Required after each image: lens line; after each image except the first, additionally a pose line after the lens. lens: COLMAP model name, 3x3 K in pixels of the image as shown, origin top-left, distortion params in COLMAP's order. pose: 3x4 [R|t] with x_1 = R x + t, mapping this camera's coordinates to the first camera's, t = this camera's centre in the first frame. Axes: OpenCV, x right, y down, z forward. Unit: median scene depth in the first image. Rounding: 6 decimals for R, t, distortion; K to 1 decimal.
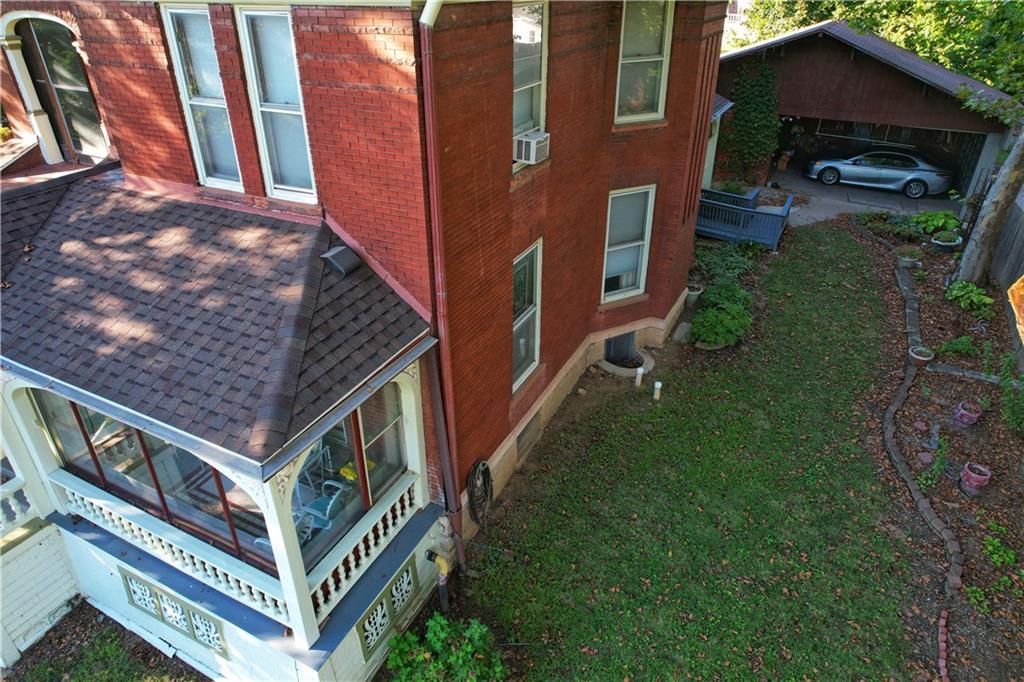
lens RADIAL K [[655.0, 0, 512.0], [0, 655.0, 341.0], [0, 0, 1]] dist [-0.074644, 0.065826]
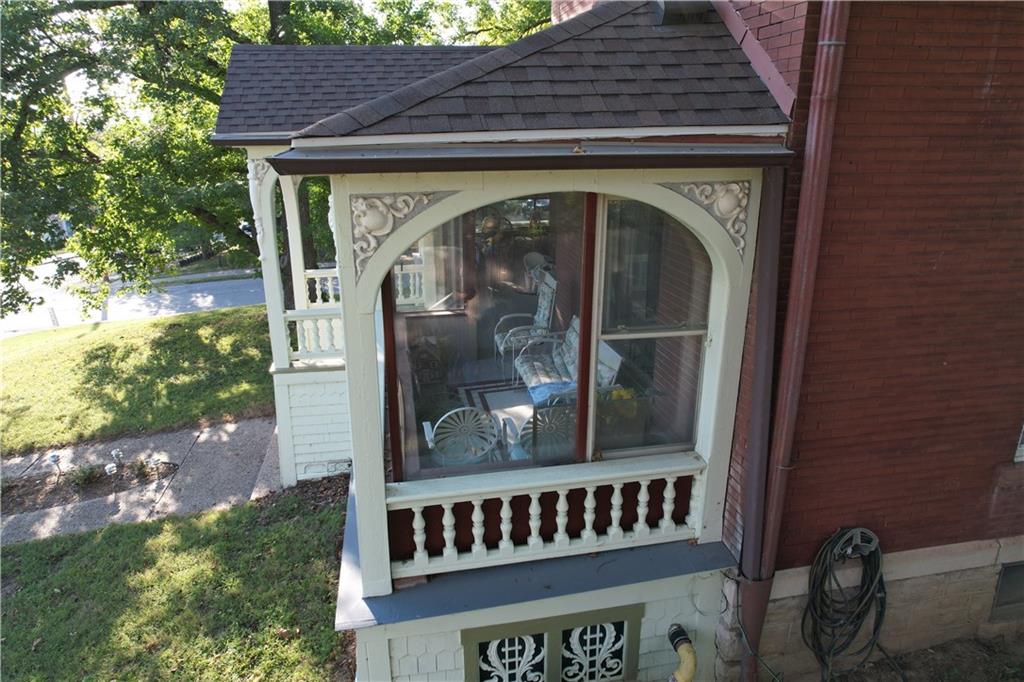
lens RADIAL K [[655.0, 0, 512.0], [0, 655.0, 341.0], [0, 0, 1]] dist [-0.074644, 0.065826]
pose [[0.611178, 0.246178, -0.752236, 0.065828], [-0.388111, 0.921510, -0.013758, 0.095302], [0.689805, 0.300360, 0.658751, 0.277205]]
